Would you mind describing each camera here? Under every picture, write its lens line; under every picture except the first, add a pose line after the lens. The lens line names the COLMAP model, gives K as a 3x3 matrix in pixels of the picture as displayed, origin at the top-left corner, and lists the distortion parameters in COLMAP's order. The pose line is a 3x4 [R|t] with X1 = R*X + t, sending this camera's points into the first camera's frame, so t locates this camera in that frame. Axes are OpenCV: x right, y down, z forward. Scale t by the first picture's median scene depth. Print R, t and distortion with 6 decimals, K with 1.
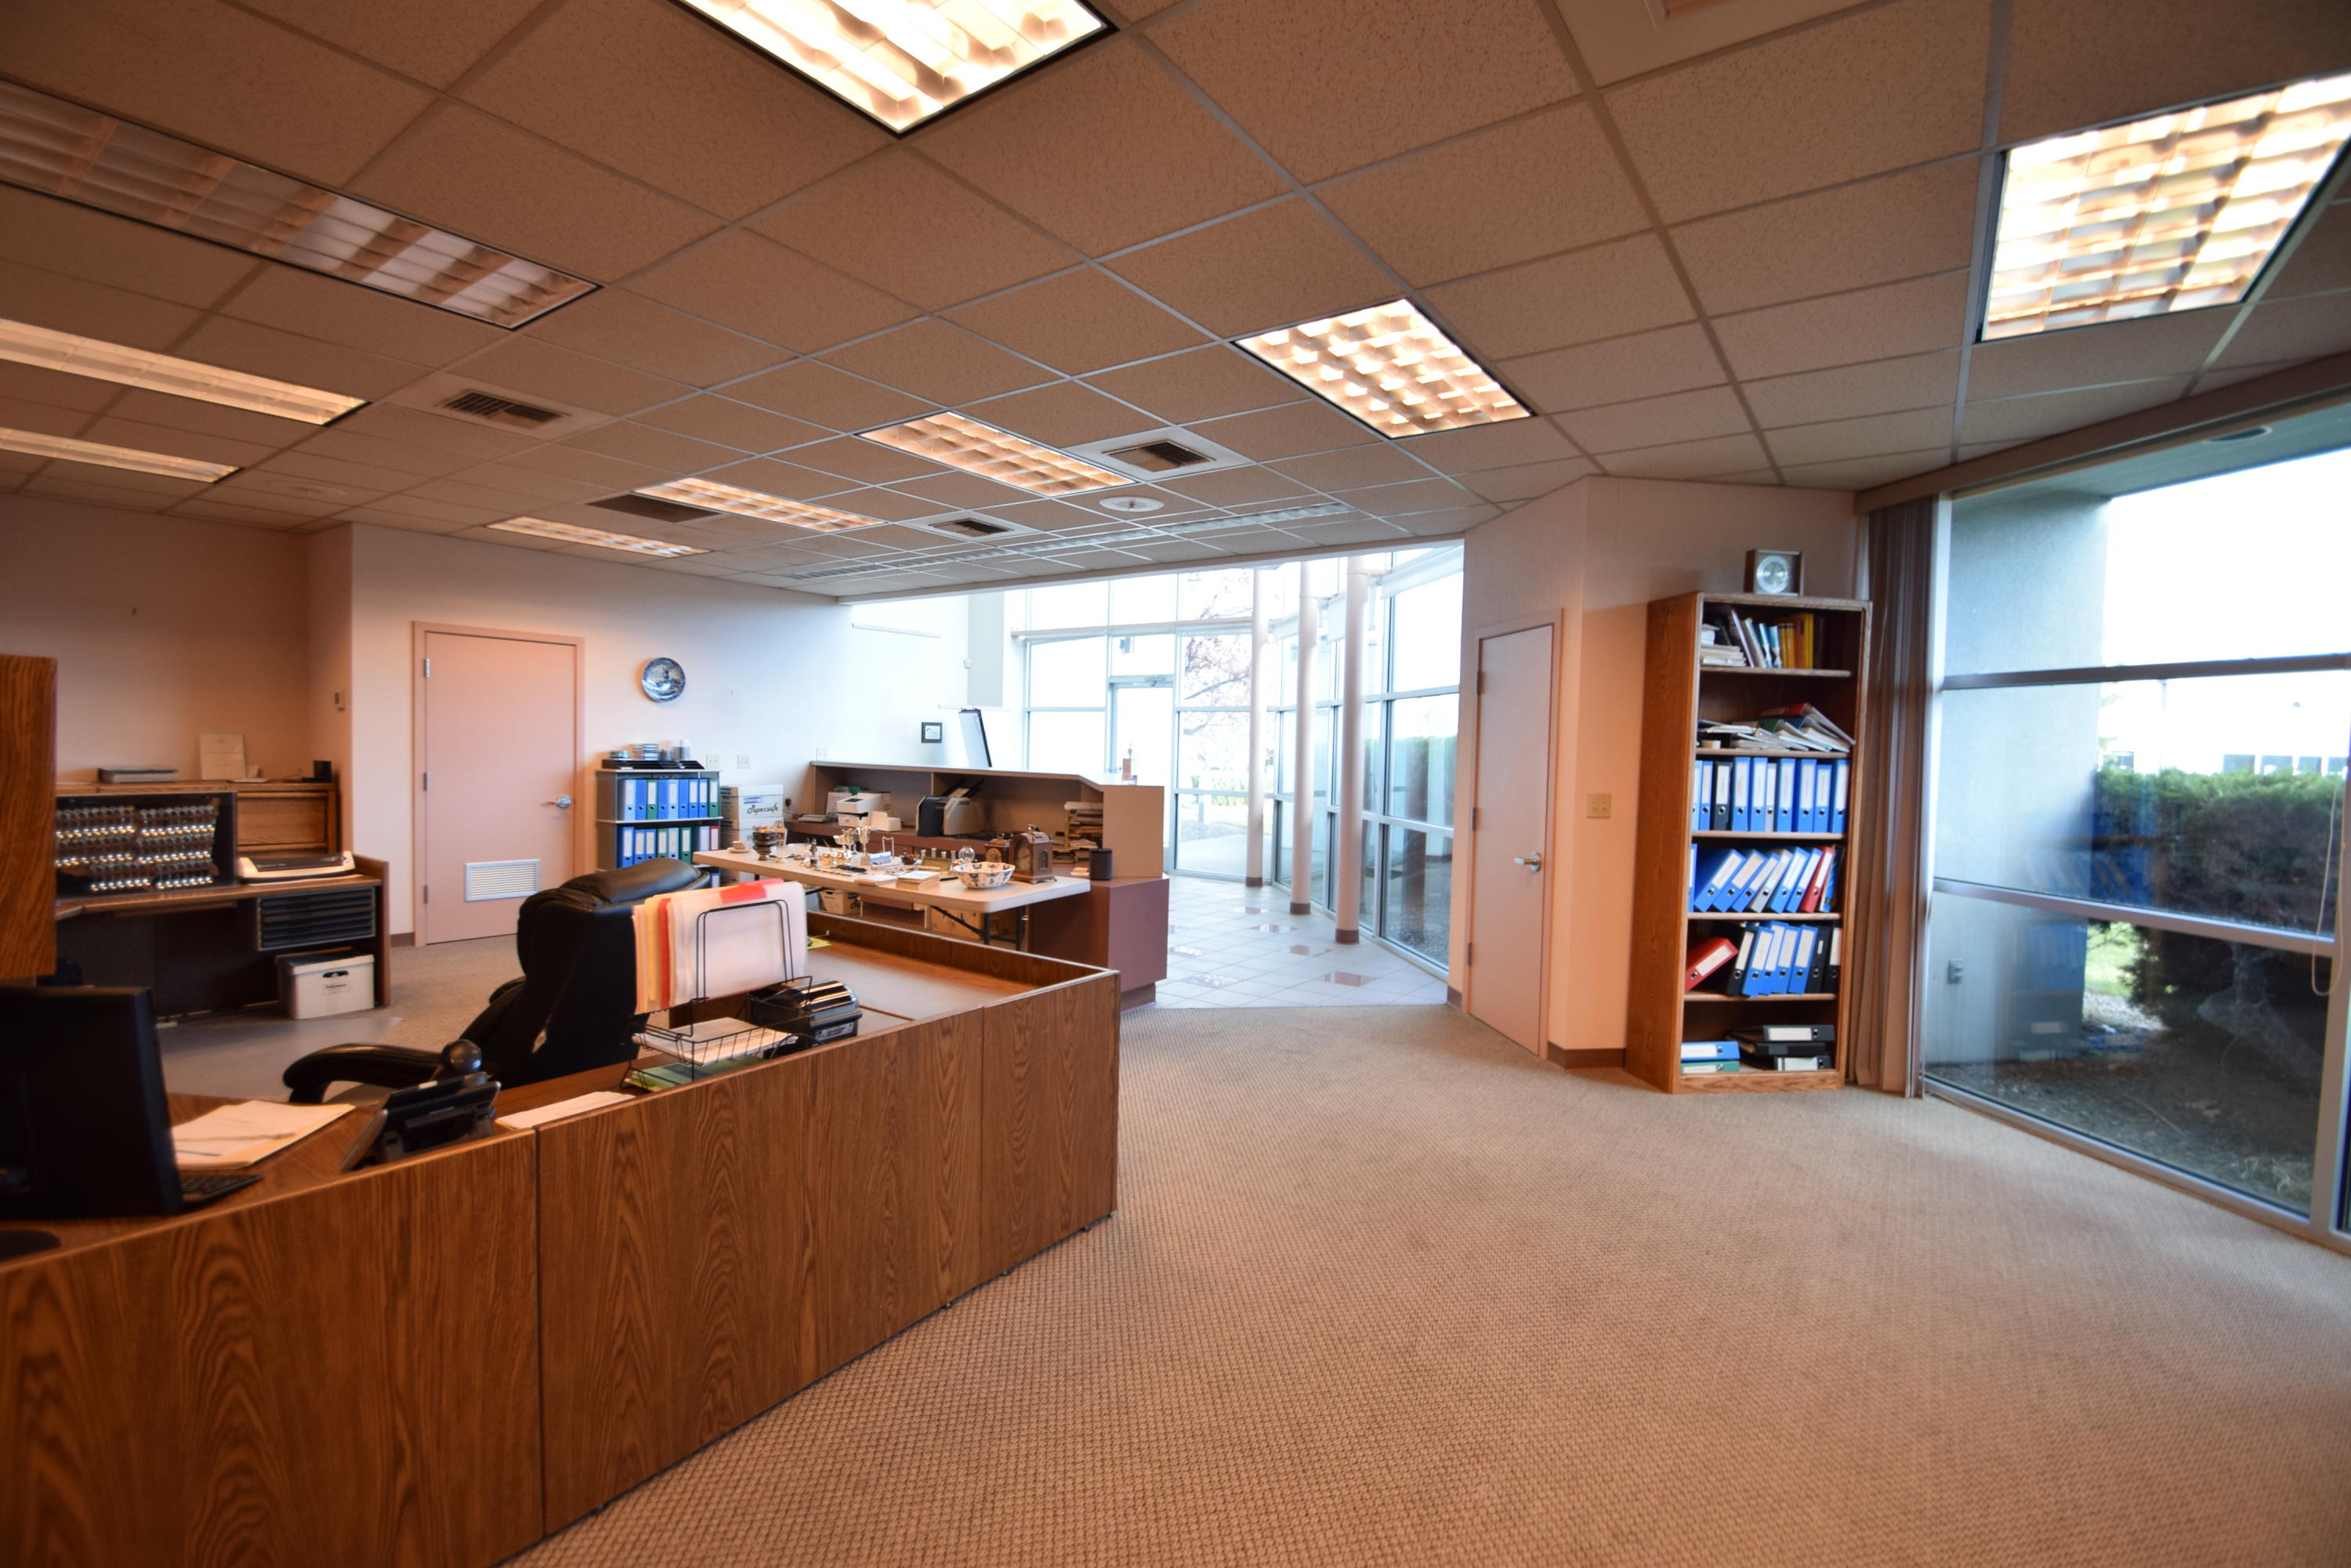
lens RADIAL K [[1027.6, 0, 1167.4], [0, 1027.6, 789.1], [0, 0, 1]] dist [0.017193, -0.017928]
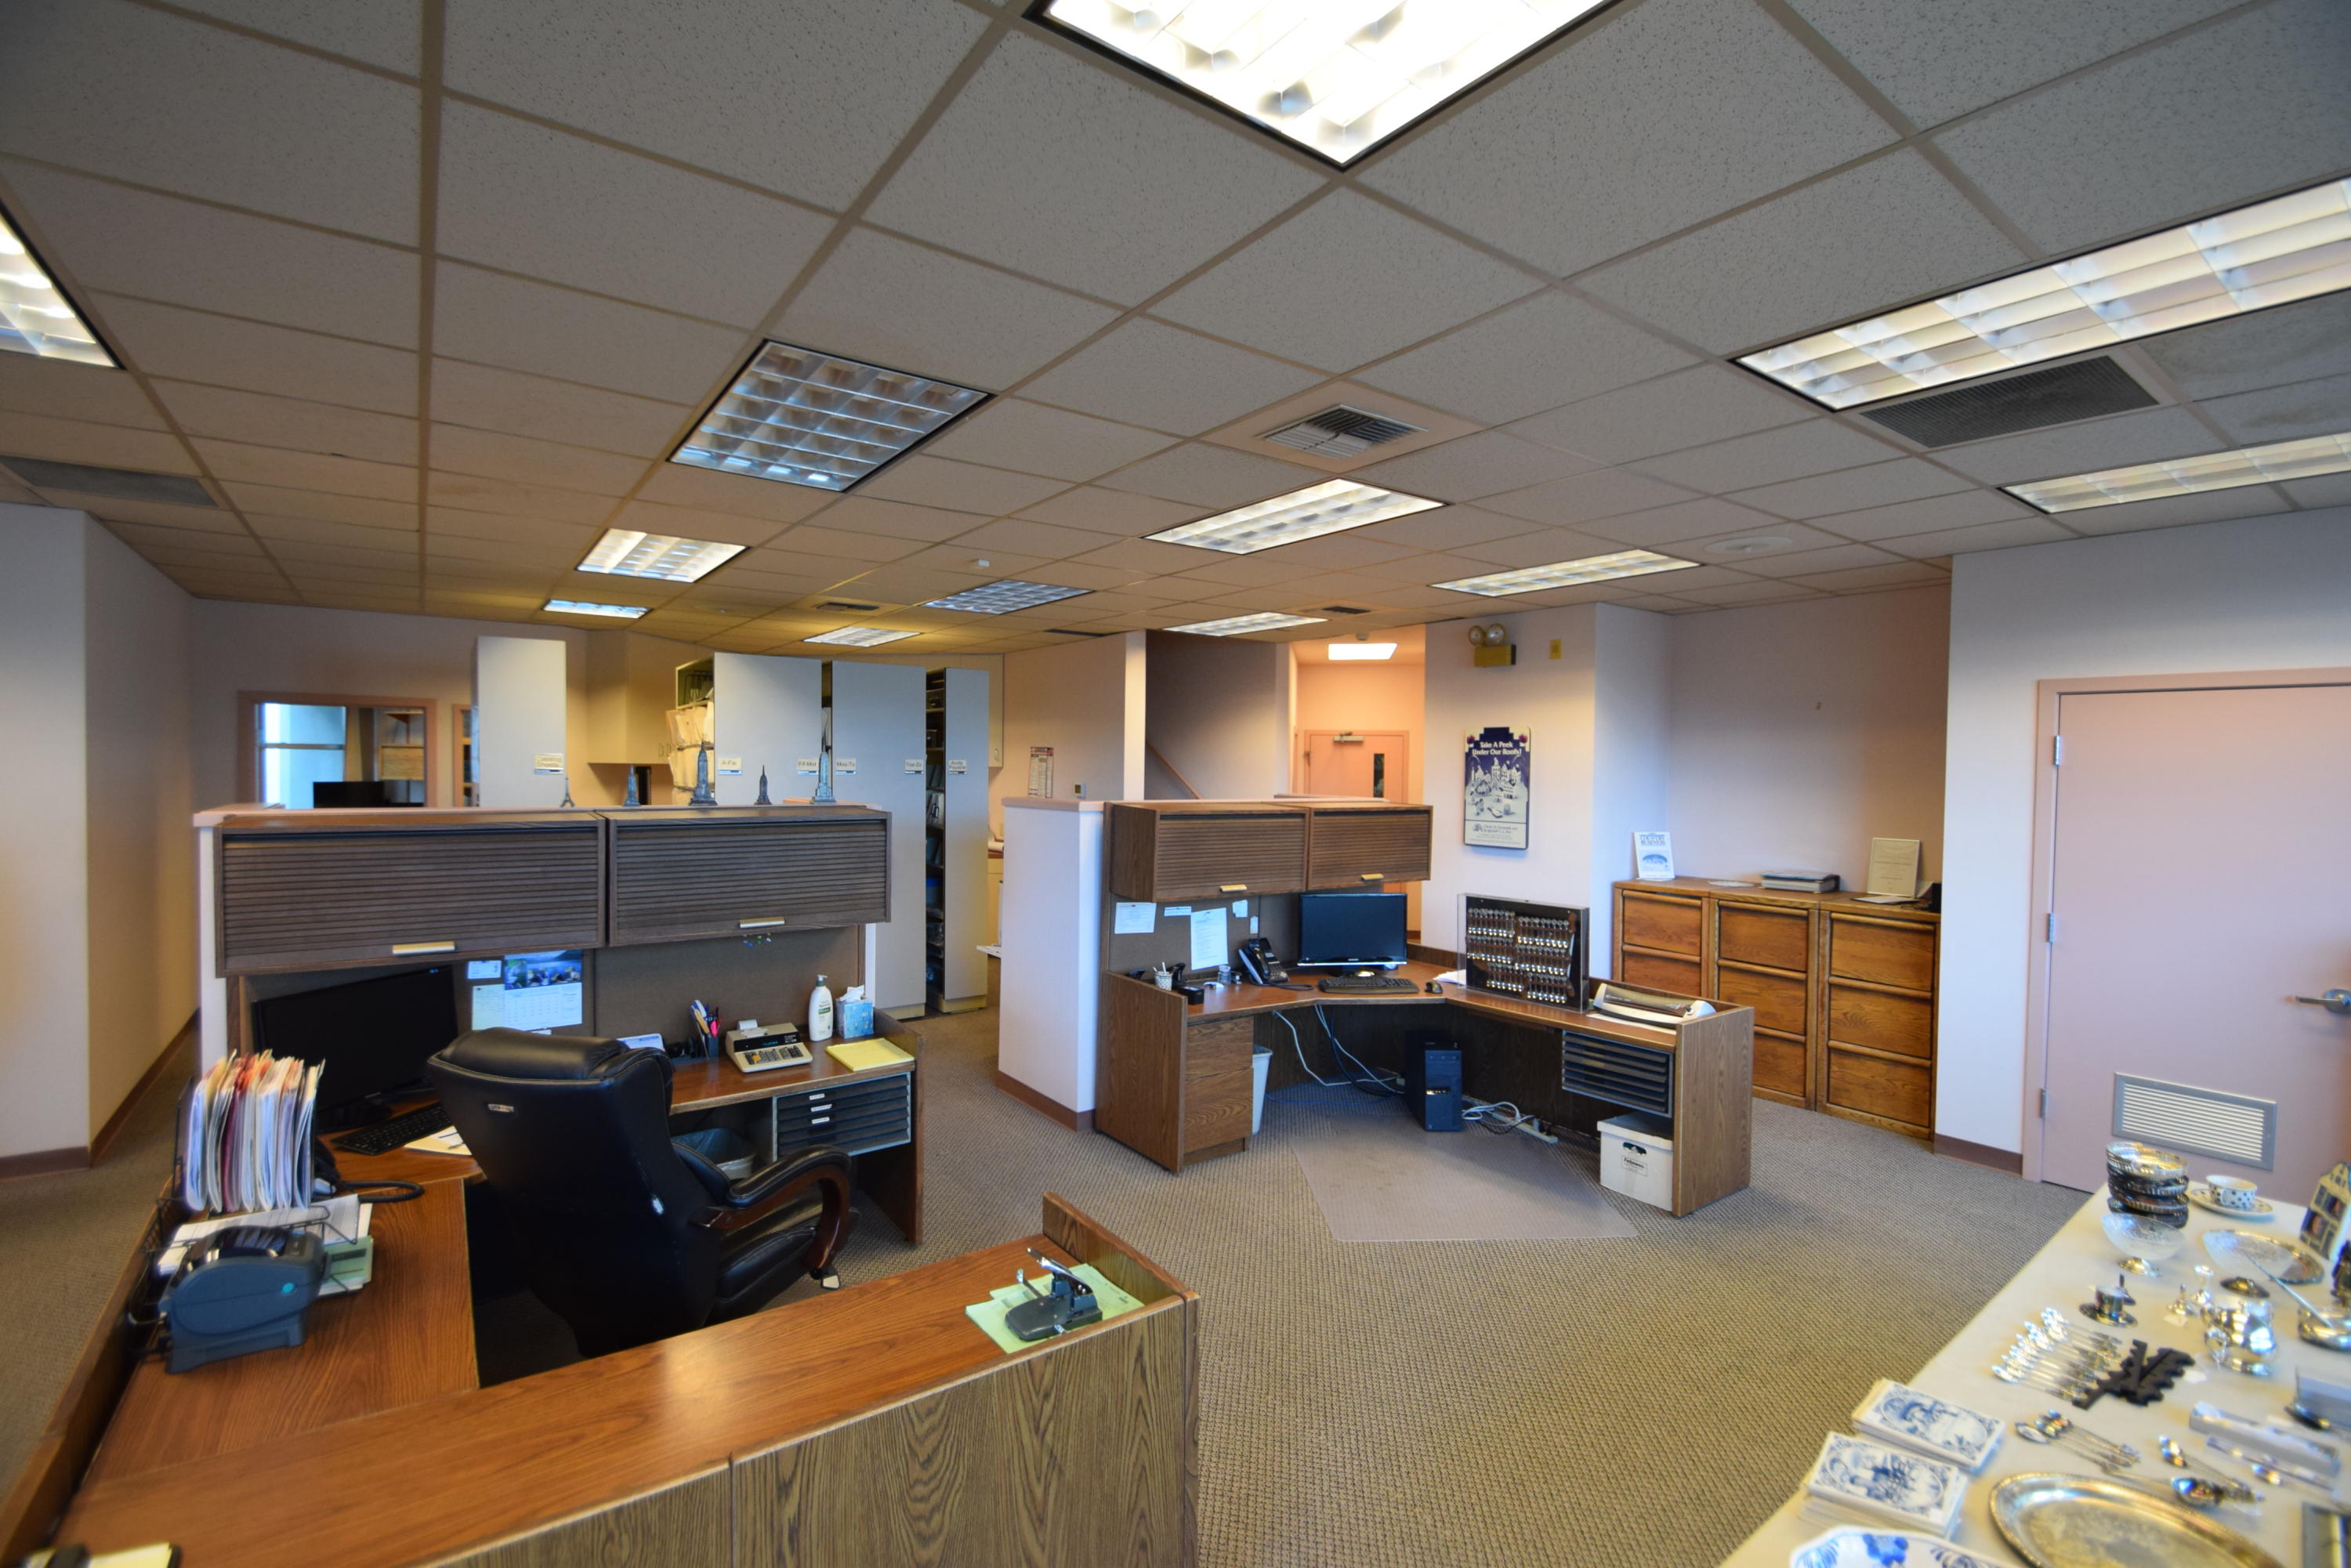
lens RADIAL K [[1027.6, 0, 1167.4], [0, 1027.6, 789.1], [0, 0, 1]] dist [0.017193, -0.017928]
pose [[-0.308082, -0.009203, -0.951315, 0.076138], [-0.060747, 0.998103, 0.010017, -0.087252], [0.949418, 0.060876, -0.308056, 0.892184]]
